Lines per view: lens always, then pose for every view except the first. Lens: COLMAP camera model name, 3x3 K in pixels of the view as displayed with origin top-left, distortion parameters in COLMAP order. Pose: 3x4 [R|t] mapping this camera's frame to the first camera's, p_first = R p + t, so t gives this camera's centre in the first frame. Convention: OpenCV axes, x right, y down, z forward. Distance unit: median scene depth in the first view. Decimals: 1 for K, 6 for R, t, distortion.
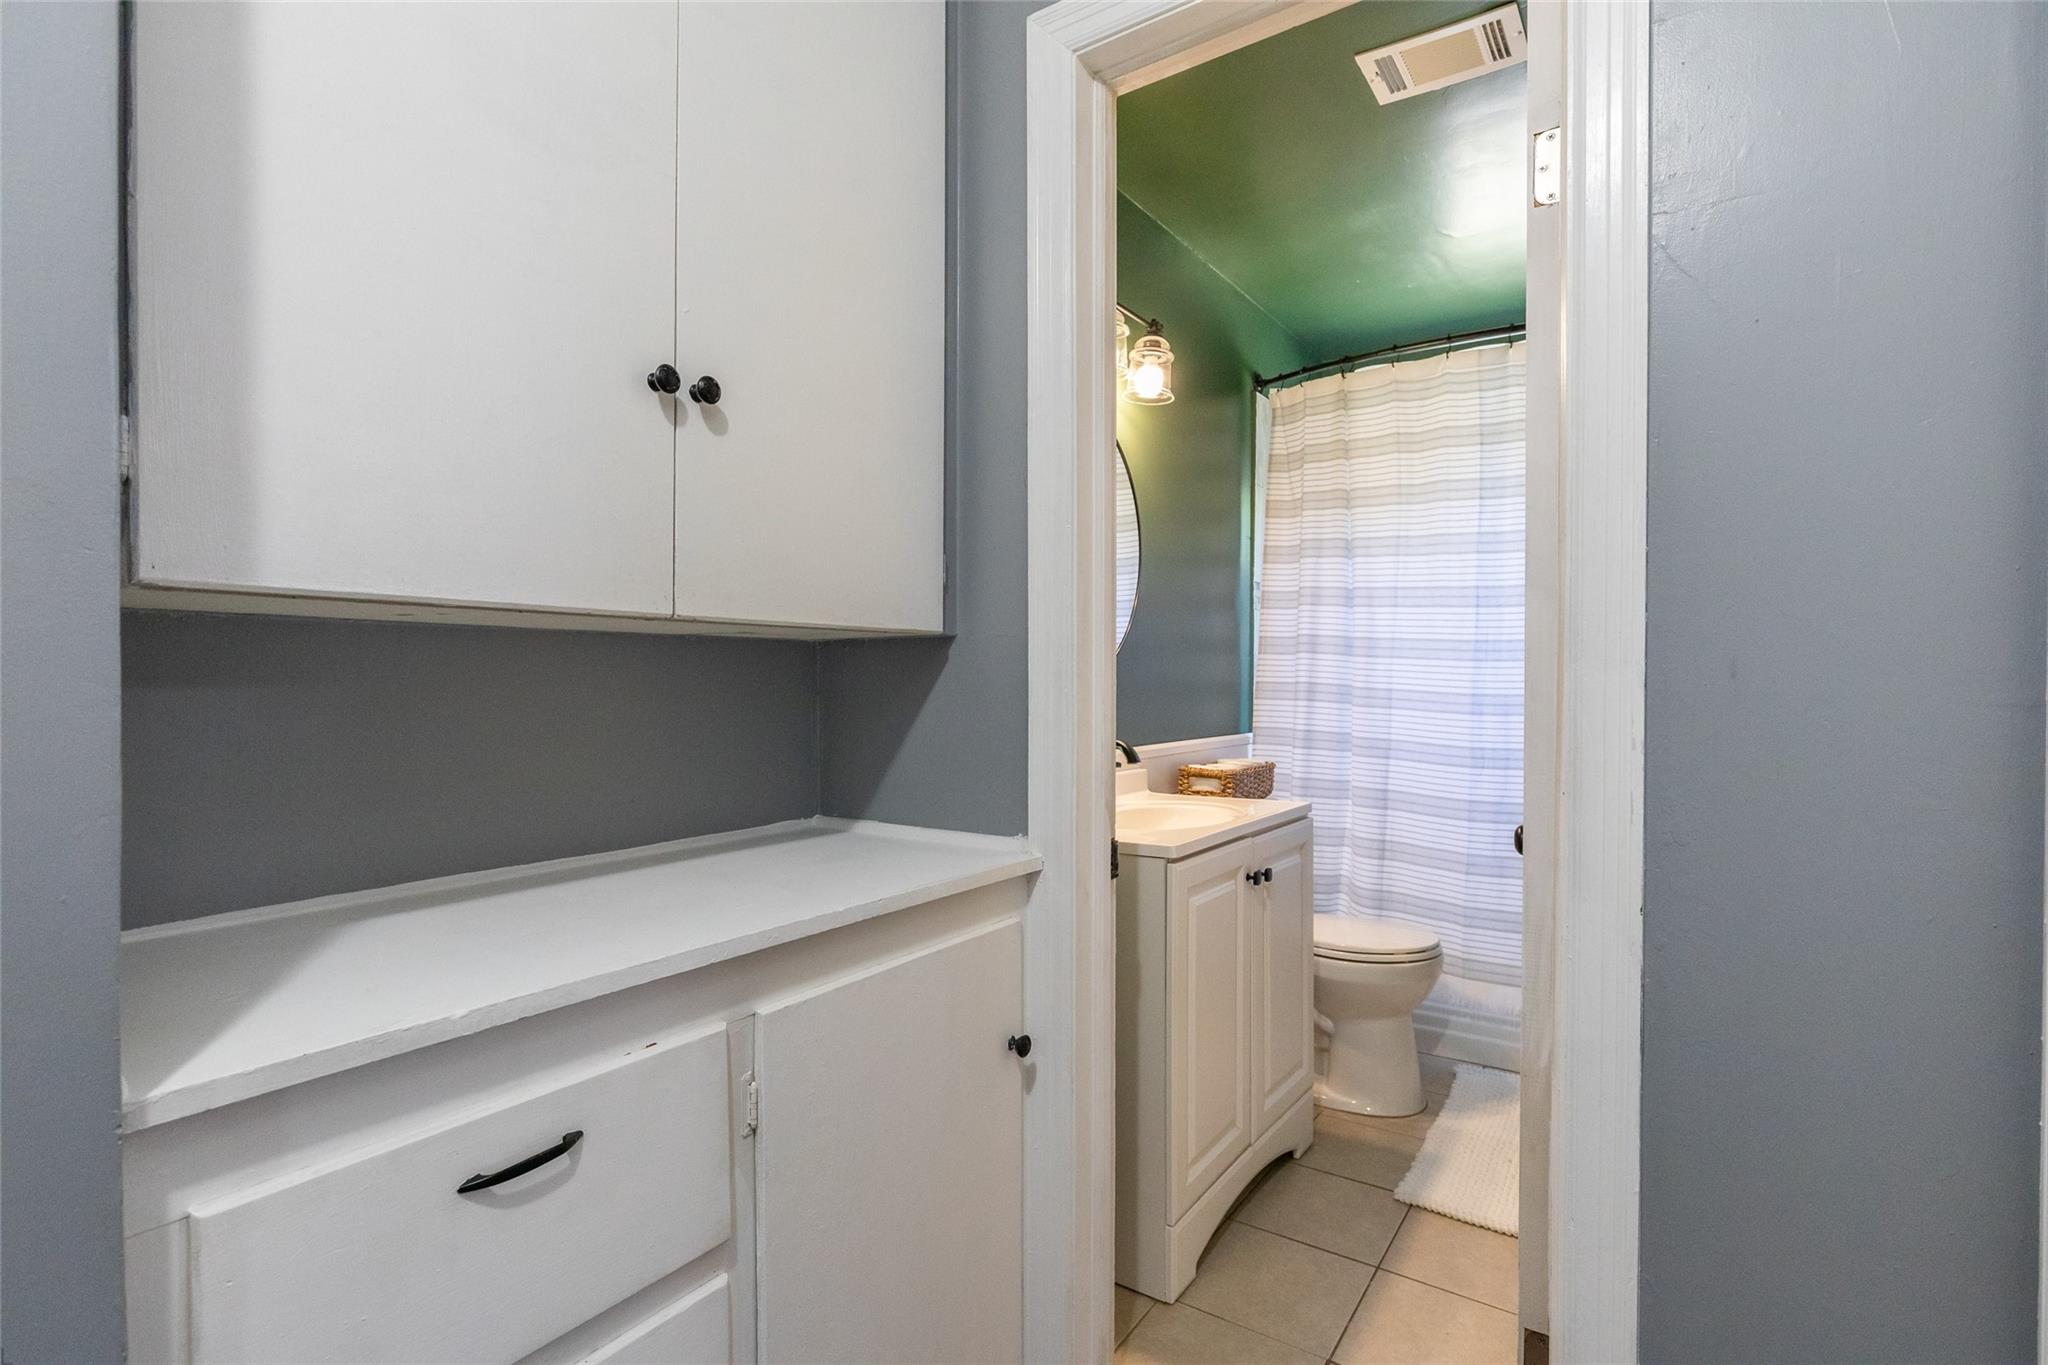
lens RADIAL K [[954.3, 0, 1024.0], [0, 954.3, 682.5], [0, 0, 1]] dist [-0.015363, -0.000051]
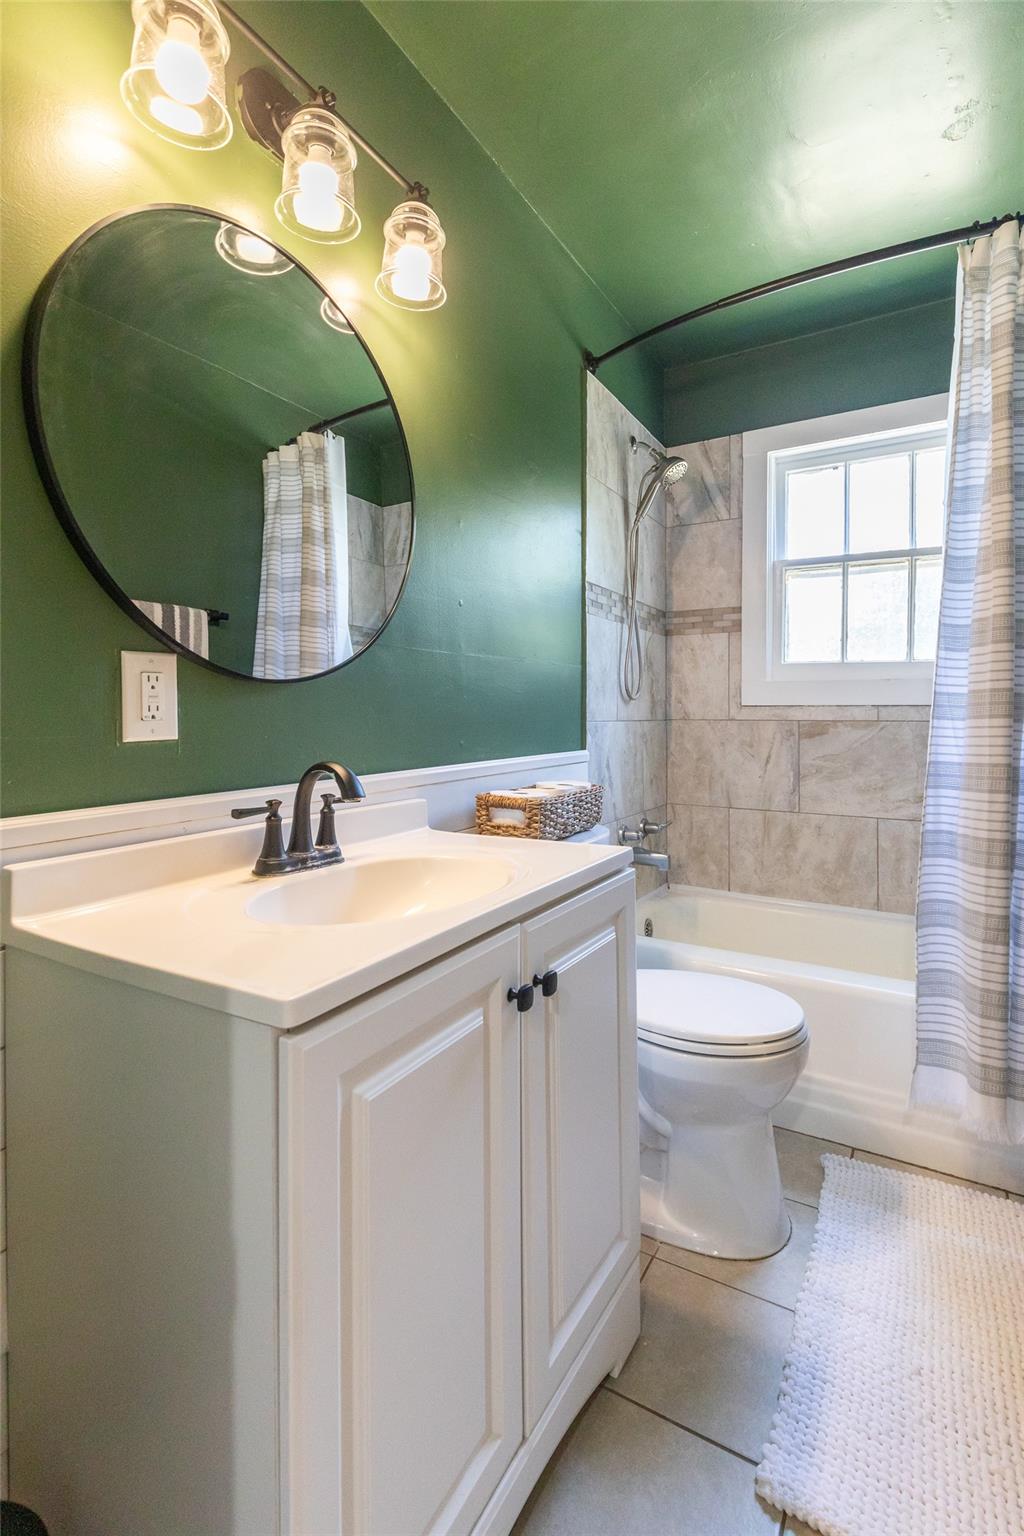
lens RADIAL K [[732.0, 0, 514.4], [0, 732.0, 702.9], [0, 0, 1]] dist [0.000833, -0.000155]
pose [[0.996969, -0.005652, 0.077595, 0.160882], [0.006570, 0.999911, -0.011585, 0.022340], [-0.077522, 0.012060, 0.996918, 0.431064]]
